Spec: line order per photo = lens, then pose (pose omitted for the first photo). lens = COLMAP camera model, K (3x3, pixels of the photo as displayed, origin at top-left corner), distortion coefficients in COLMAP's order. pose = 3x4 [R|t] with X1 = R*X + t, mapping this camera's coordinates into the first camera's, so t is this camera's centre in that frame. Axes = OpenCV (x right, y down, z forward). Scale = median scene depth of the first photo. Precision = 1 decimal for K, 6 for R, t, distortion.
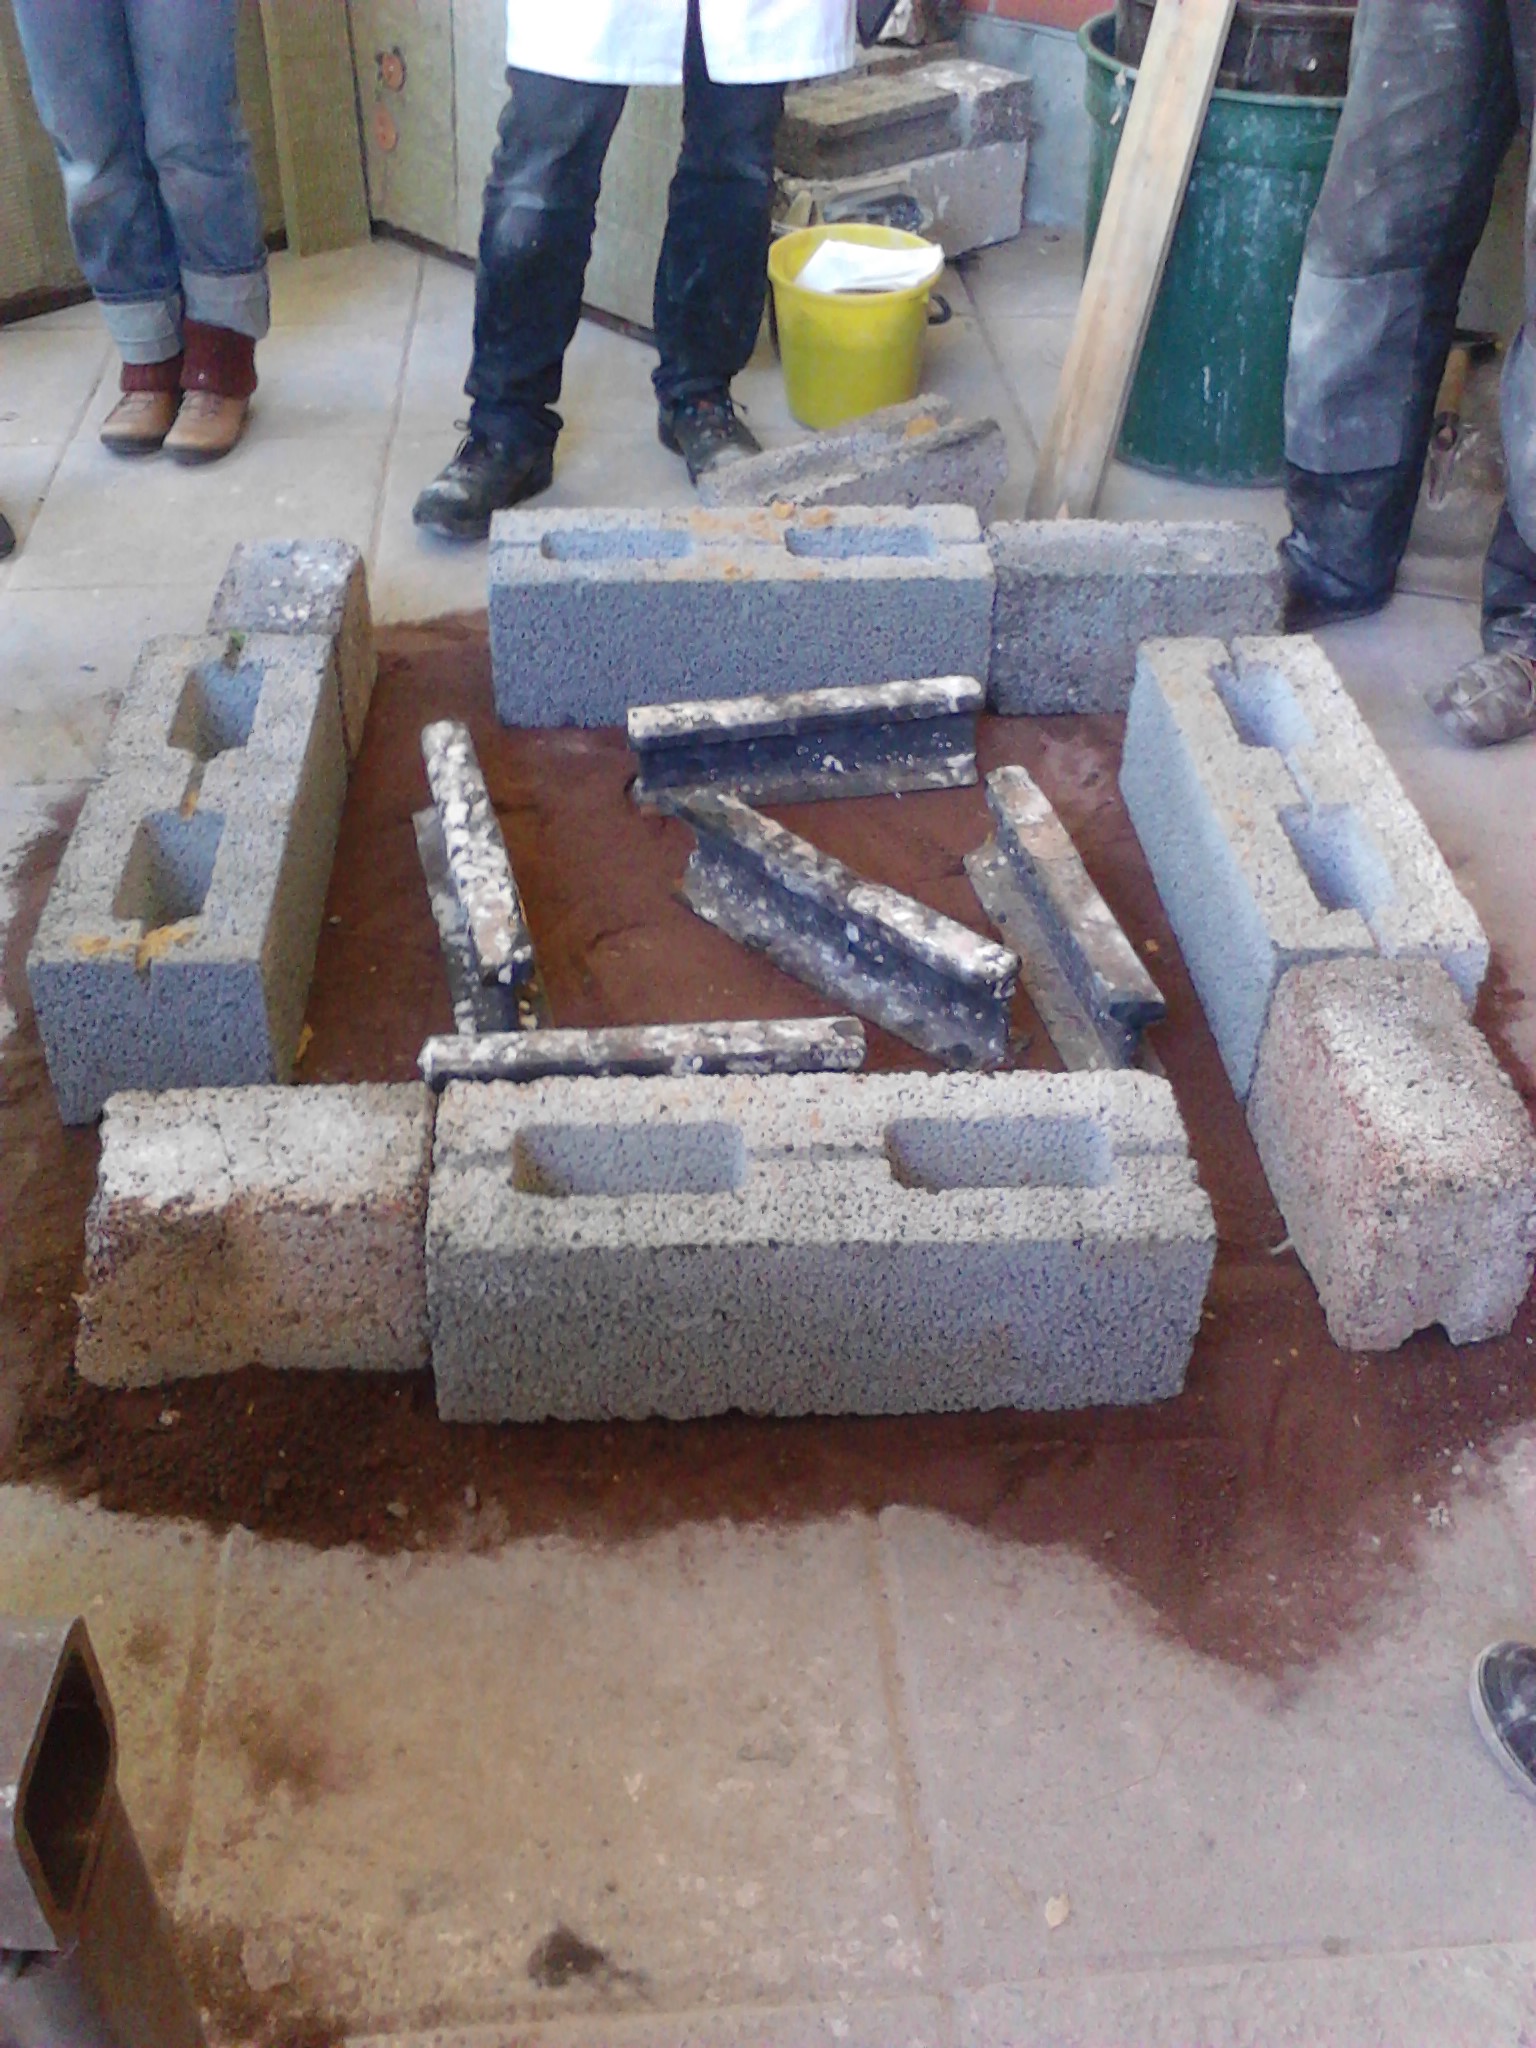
lens RADIAL K [[2127.5, 0, 771.1], [0, 2127.5, 1021.5], [0, 0, 1]] dist [-0.022618, 0.000000]
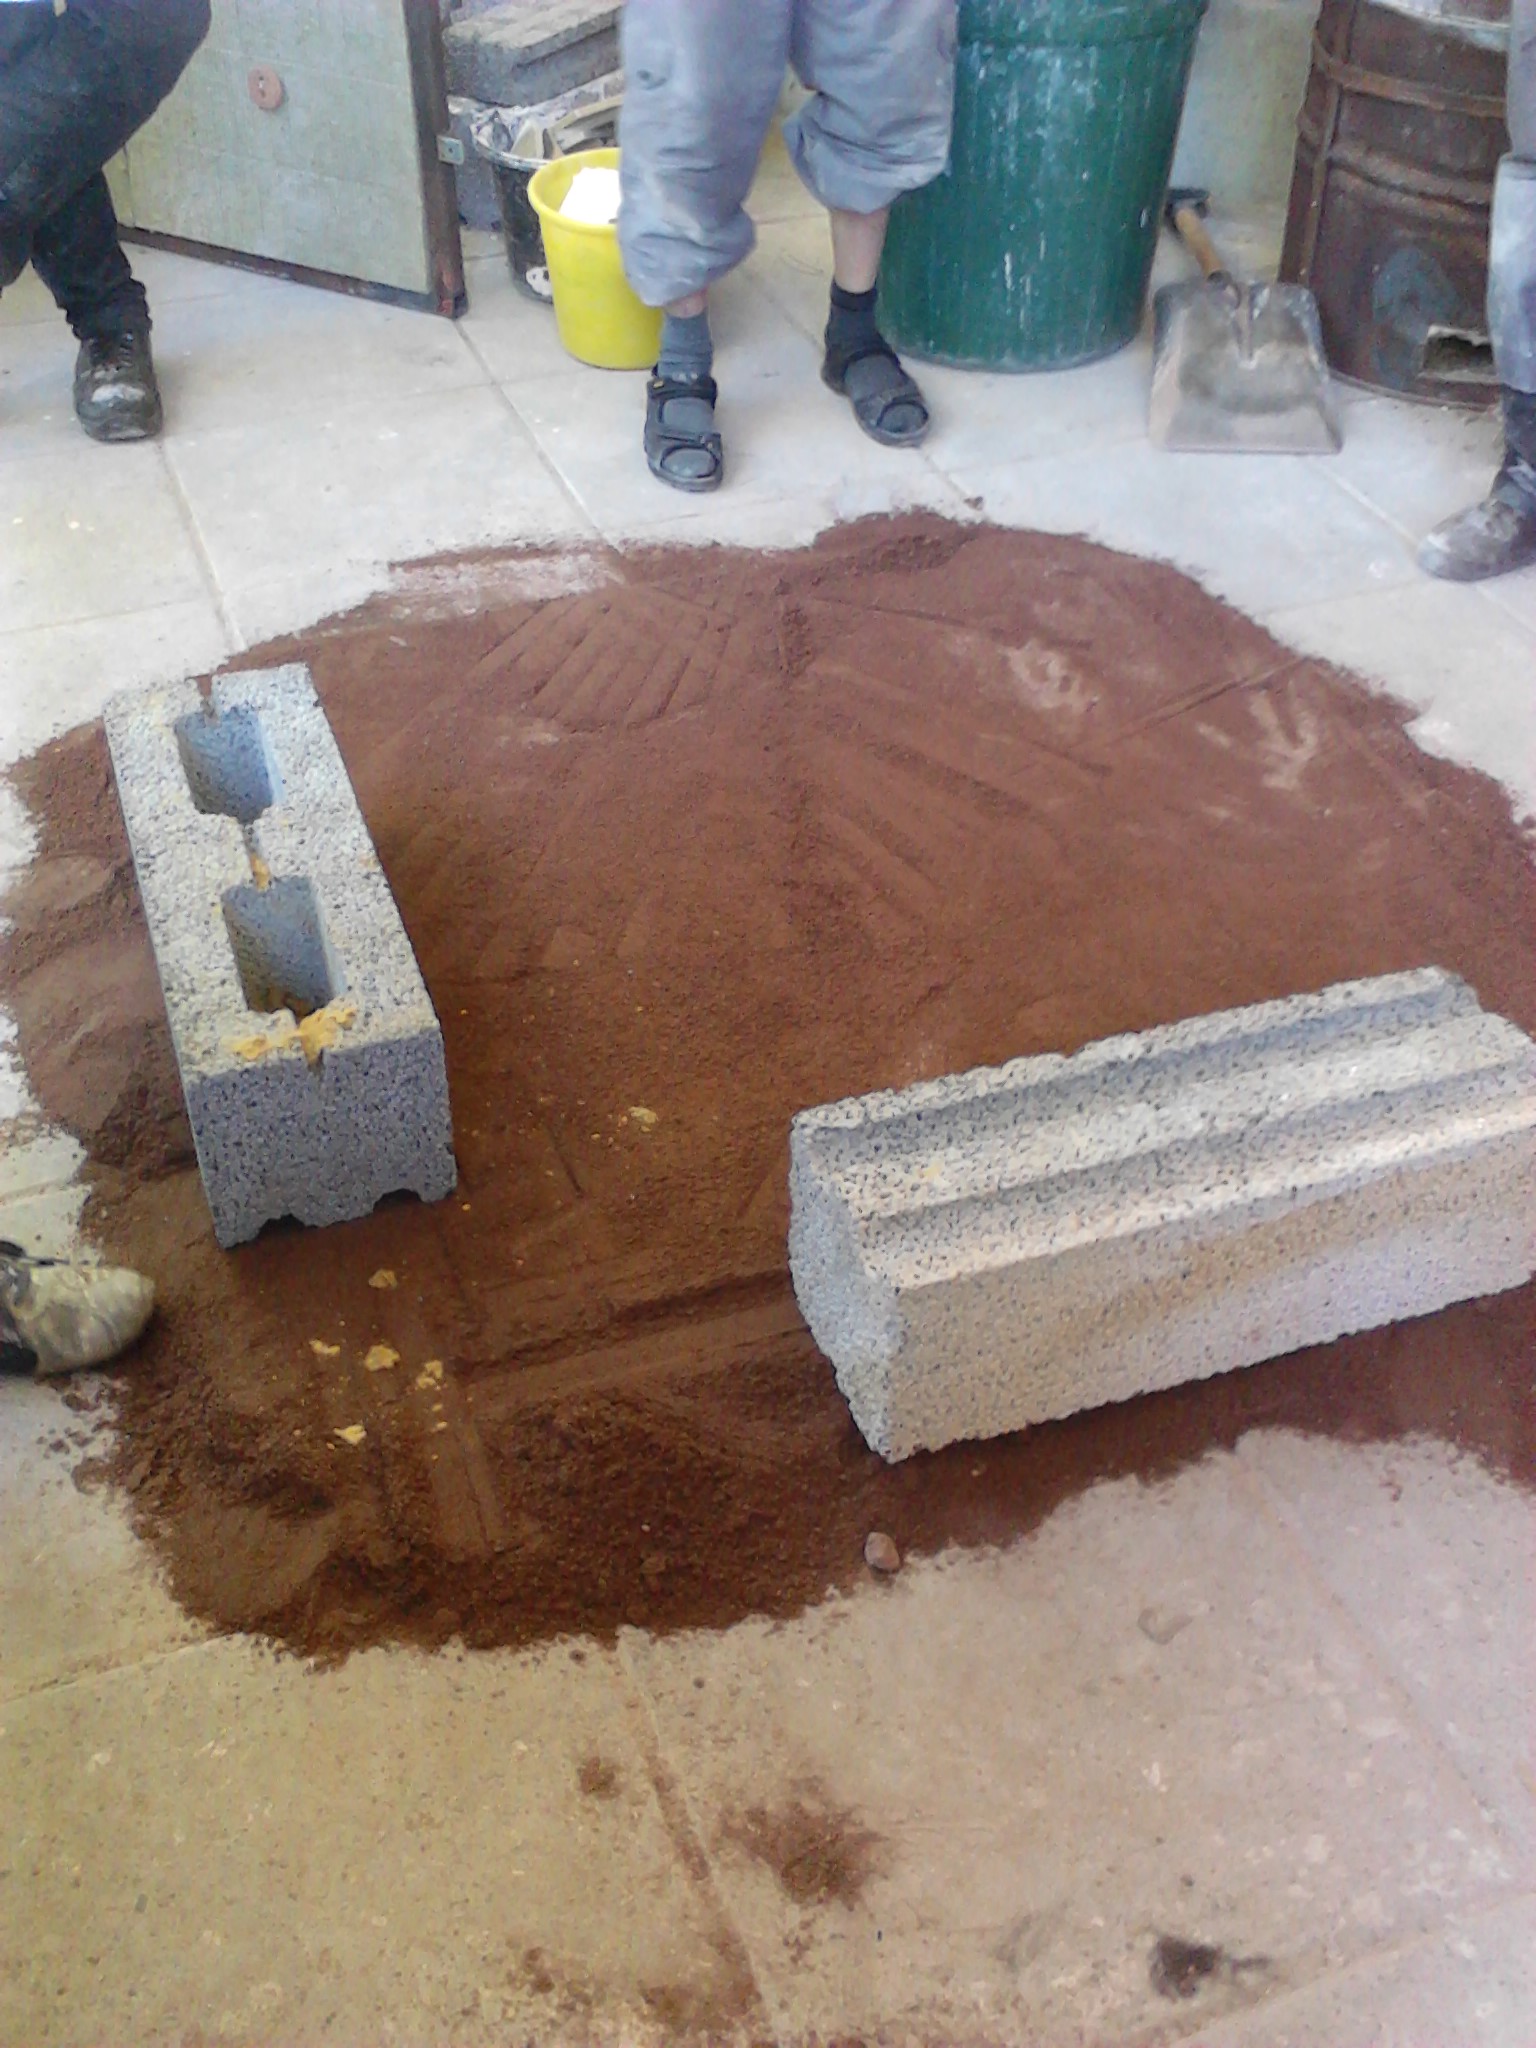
lens RADIAL K [[2127.5, 0, 767.2], [0, 2127.5, 1028.1], [0, 0, 1]] dist [-0.022618, 0.000000]
pose [[0.954432, -0.199211, 0.222202, -0.304921], [0.189426, 0.979759, 0.064734, -0.059729], [-0.230600, -0.019694, 0.972849, 0.077007]]
